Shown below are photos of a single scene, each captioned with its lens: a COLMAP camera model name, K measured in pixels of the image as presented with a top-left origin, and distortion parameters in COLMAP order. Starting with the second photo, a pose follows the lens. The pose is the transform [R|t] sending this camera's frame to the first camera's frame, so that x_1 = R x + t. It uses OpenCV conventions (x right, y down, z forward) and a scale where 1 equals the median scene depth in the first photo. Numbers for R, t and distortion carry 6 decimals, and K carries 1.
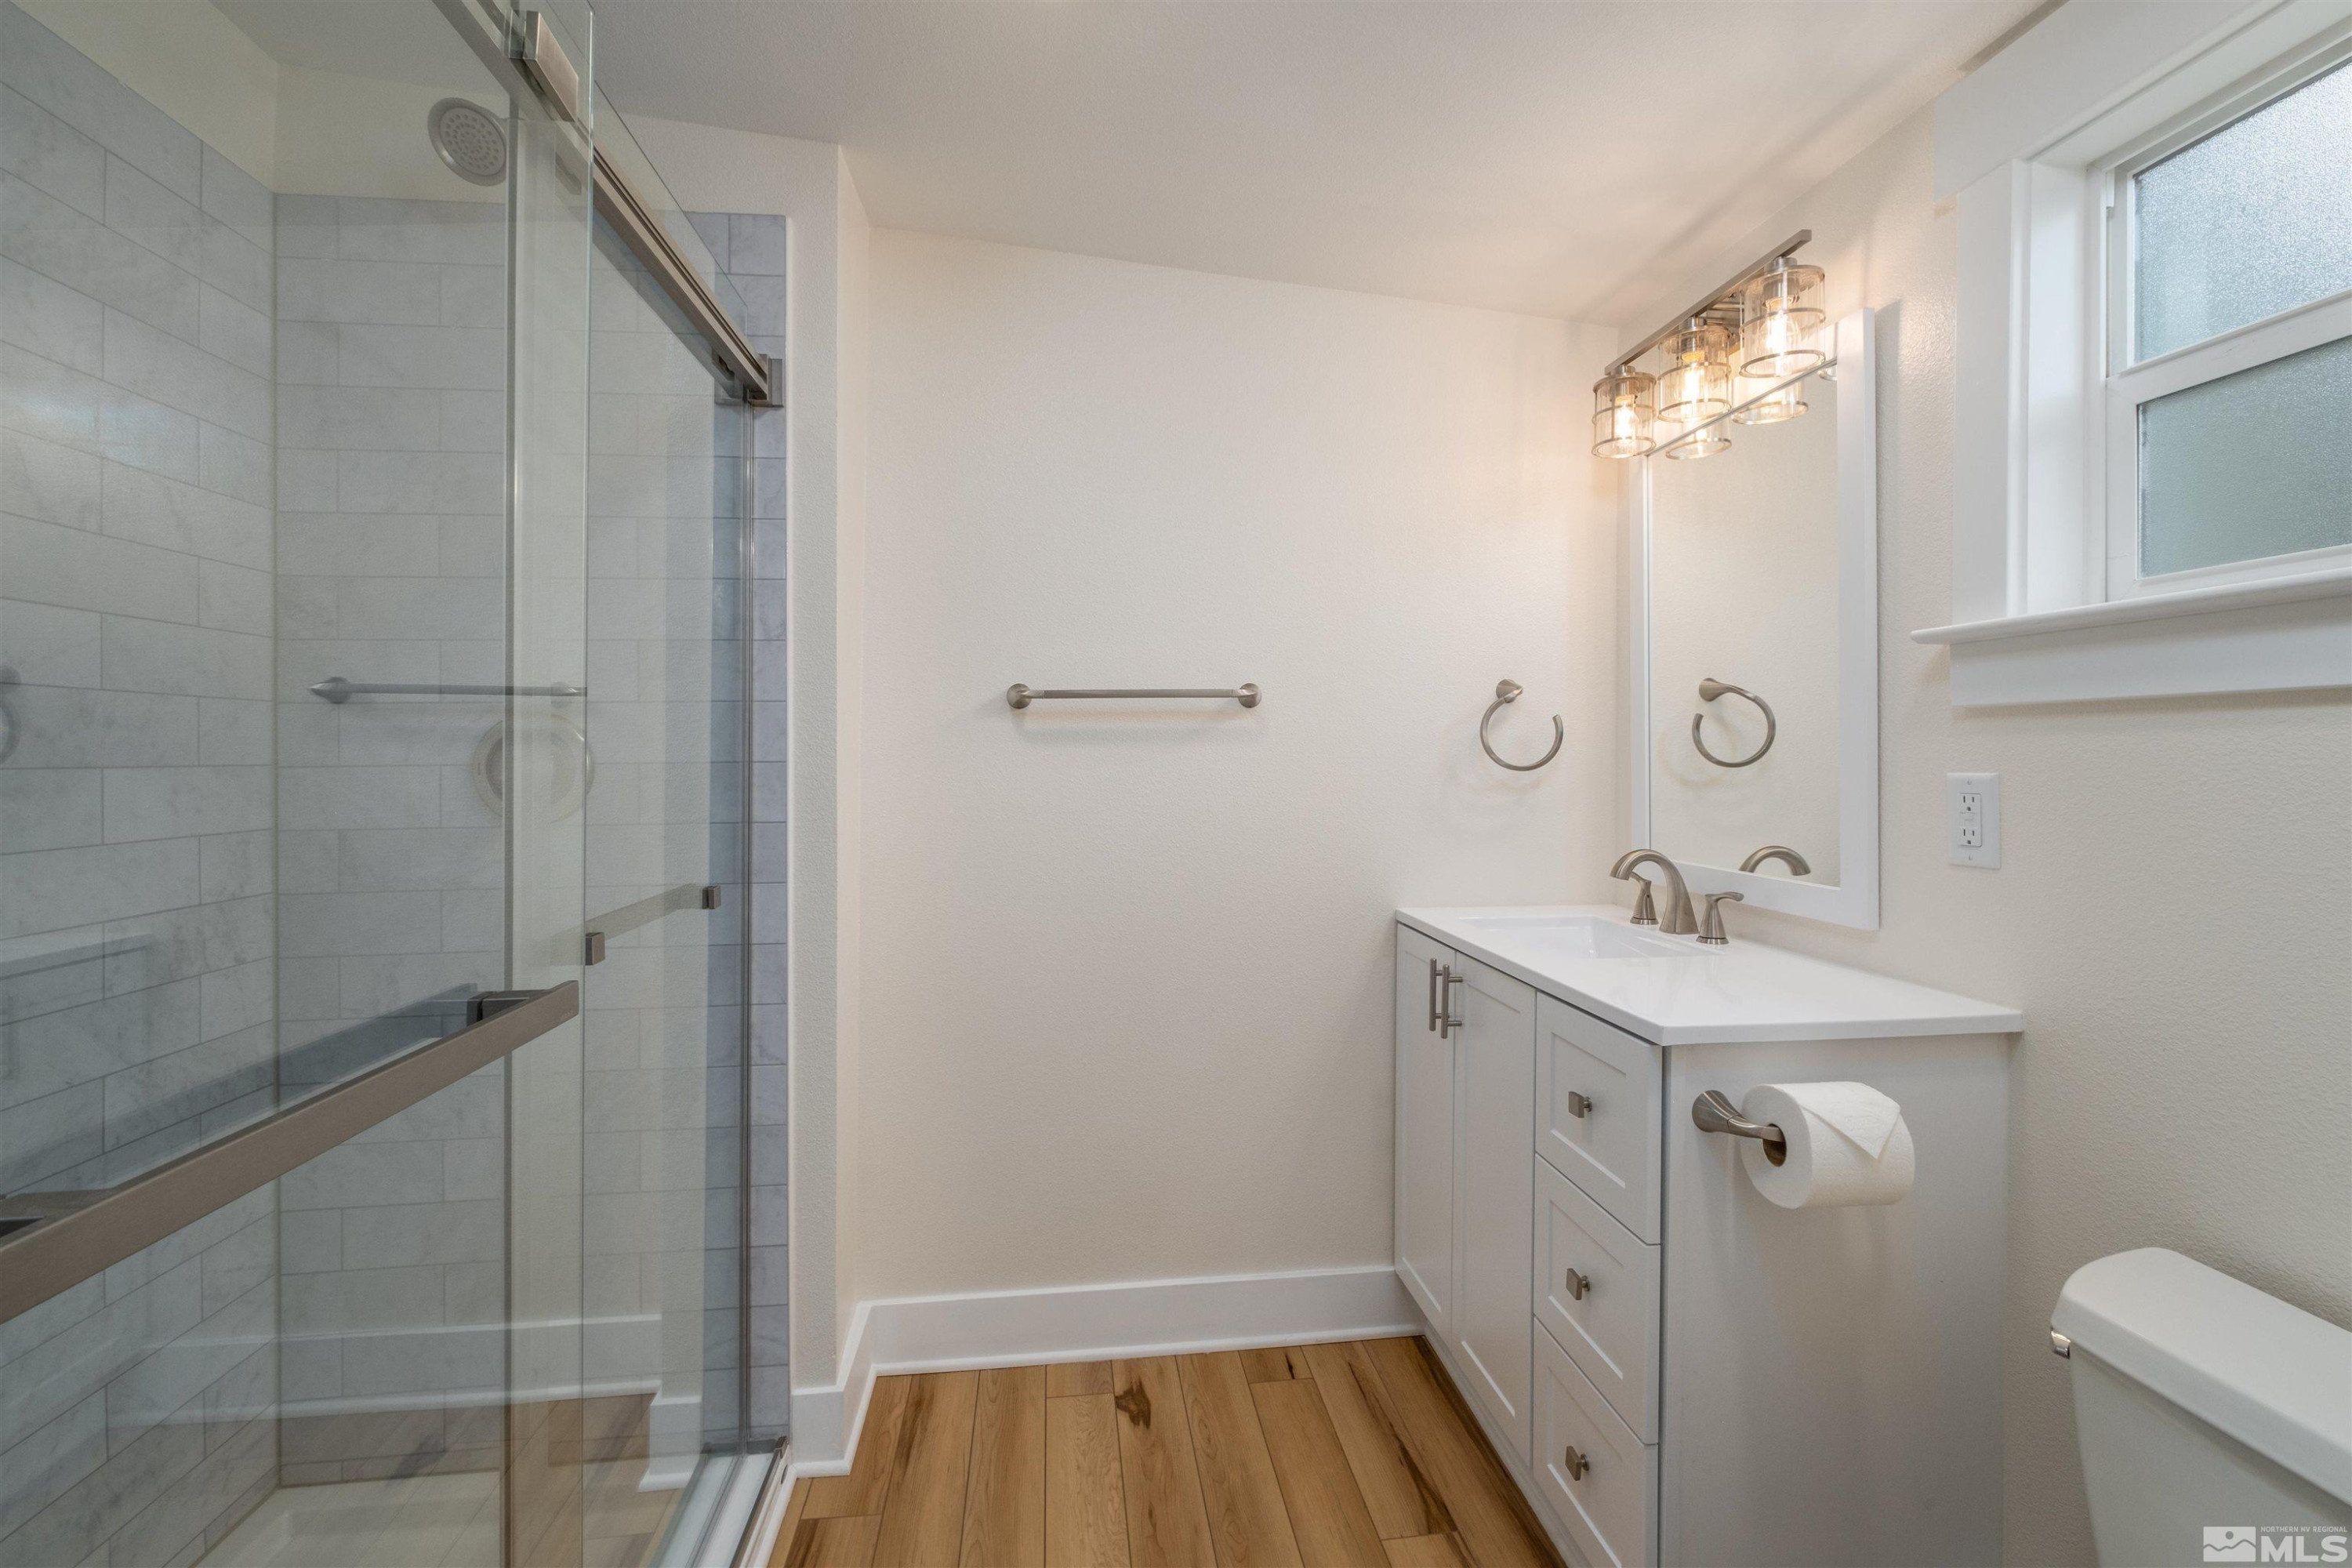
lens RADIAL K [[1025.5, 0, 1182.1], [0, 1025.5, 769.0], [0, 0, 1]] dist [-0.001510, -0.000103]
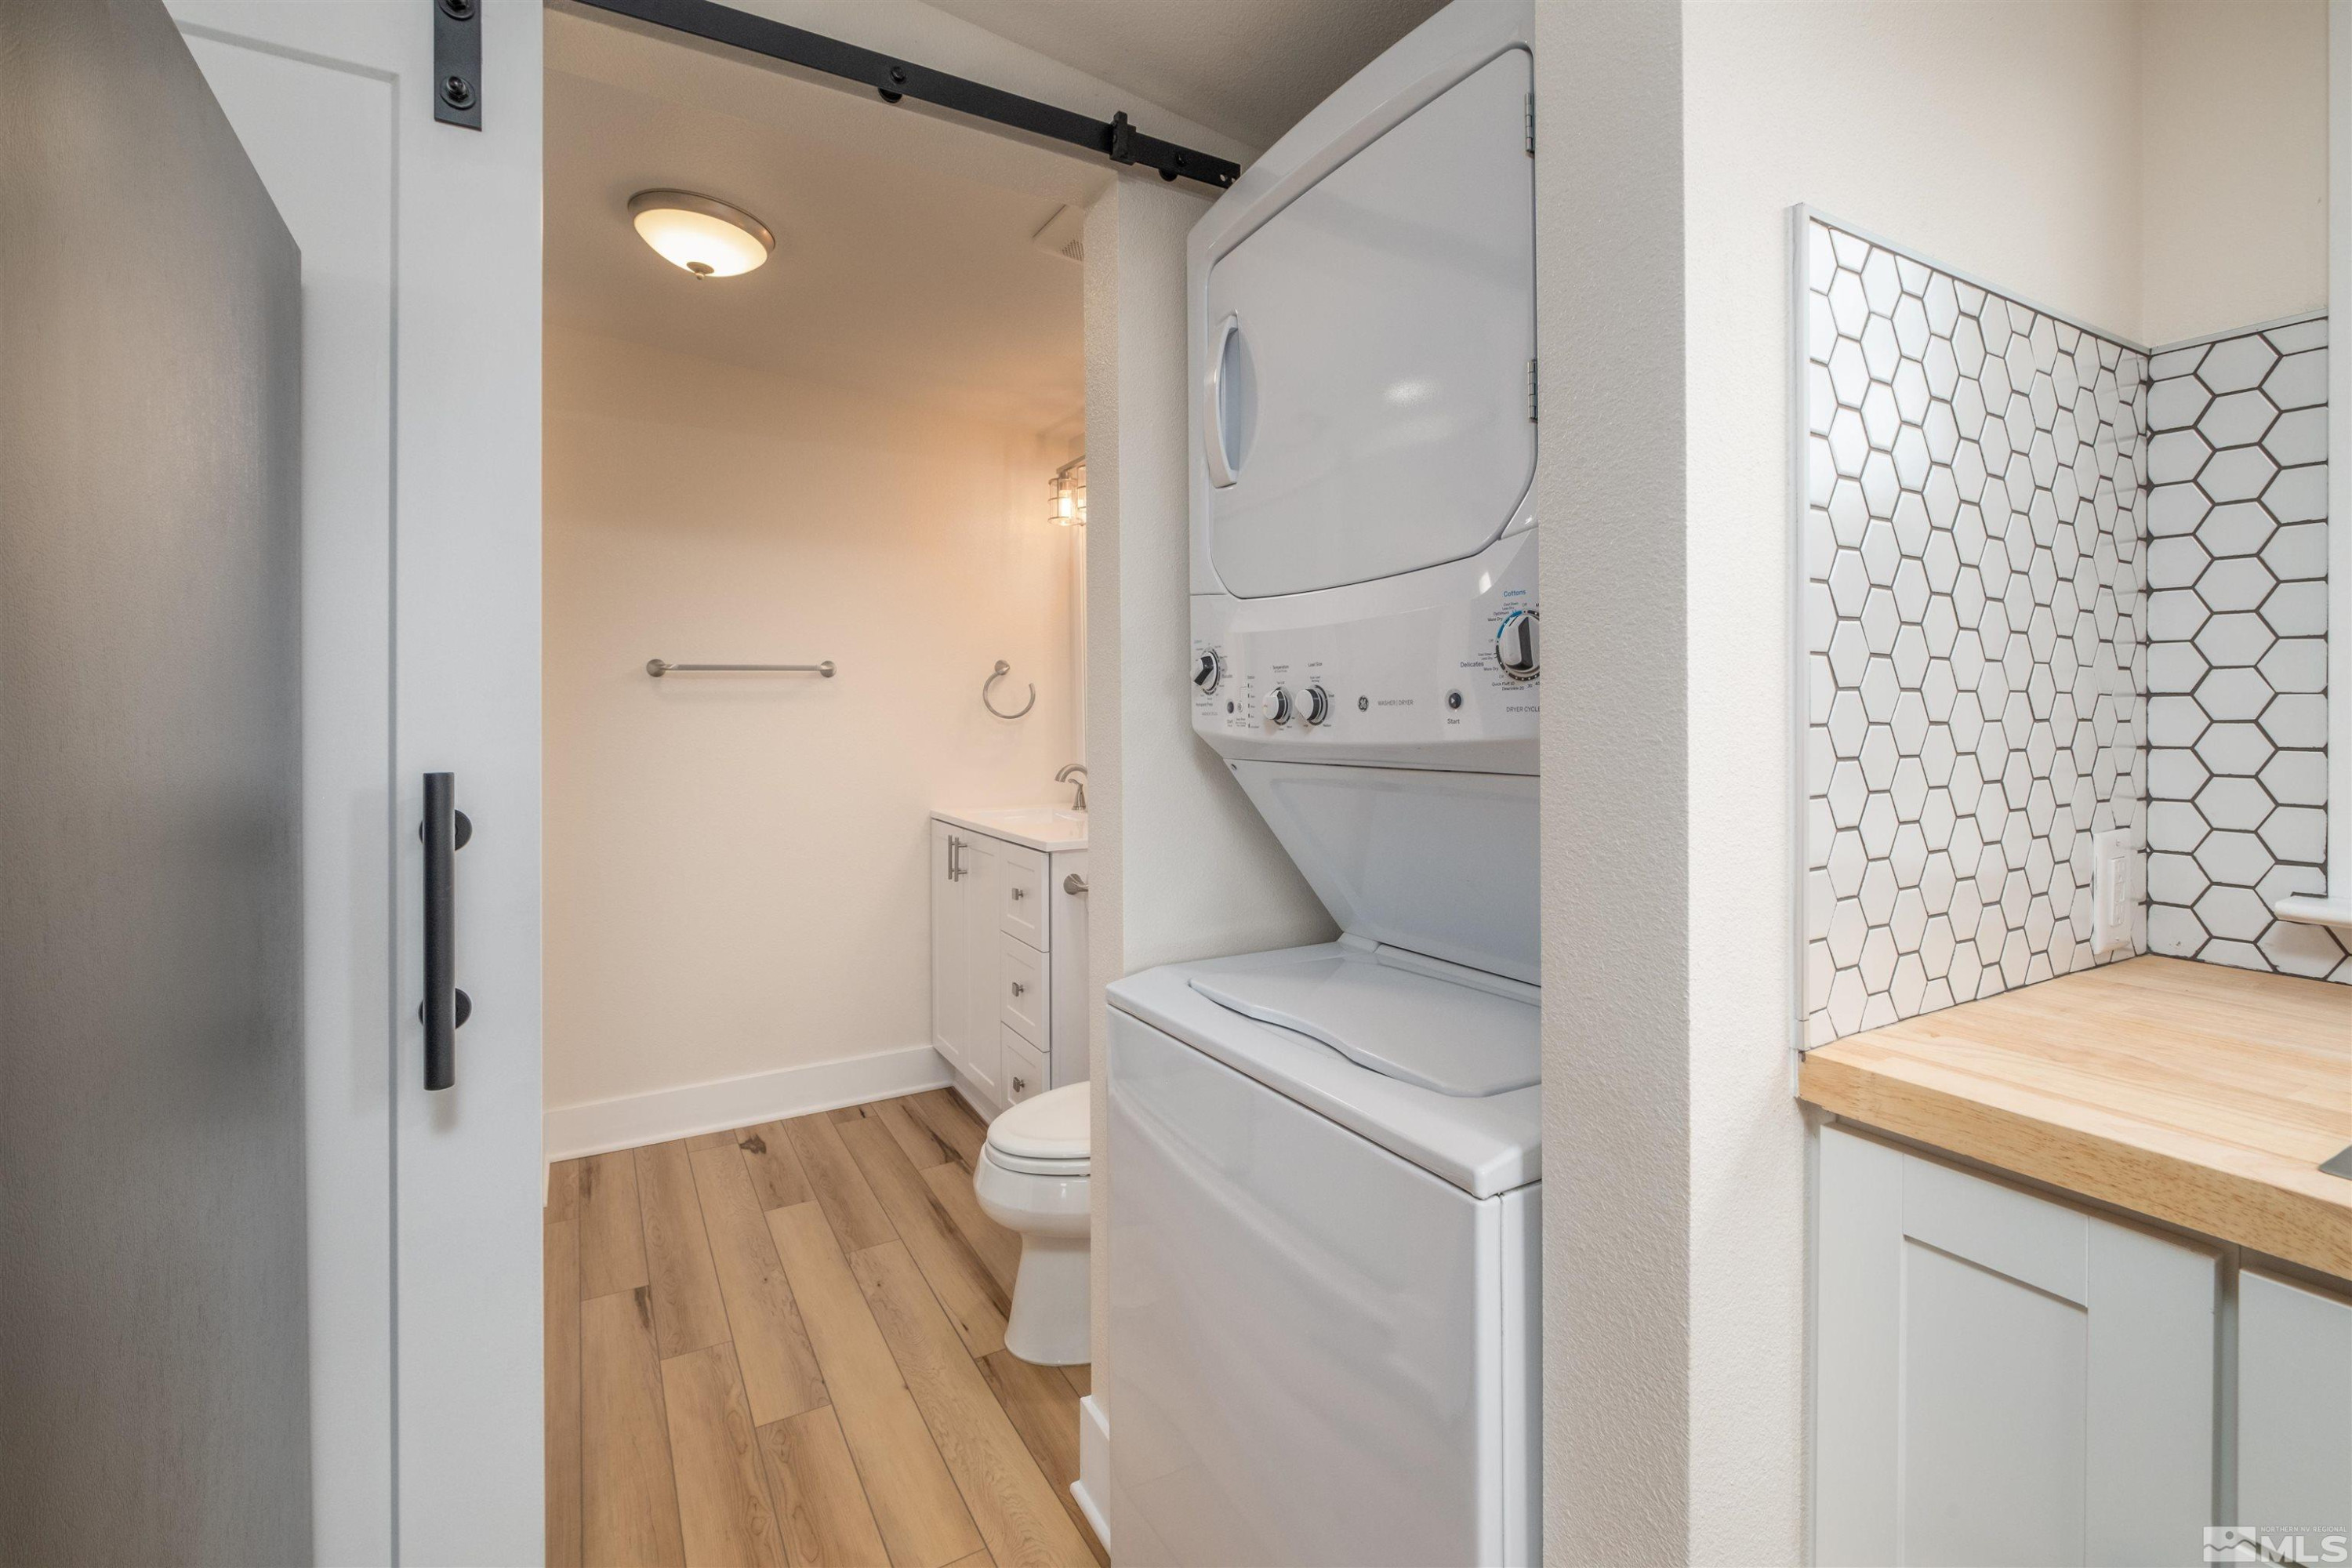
lens RADIAL K [[1012.7, 0, 1167.8], [0, 1012.7, 734.6], [0, 0, 1]] dist [-0.015880, 0.000487]
pose [[0.923560, -0.012720, 0.383242, -0.043654], [0.010226, 0.999911, 0.008544, 0.016347], [-0.383316, -0.003972, 0.923609, -0.567509]]
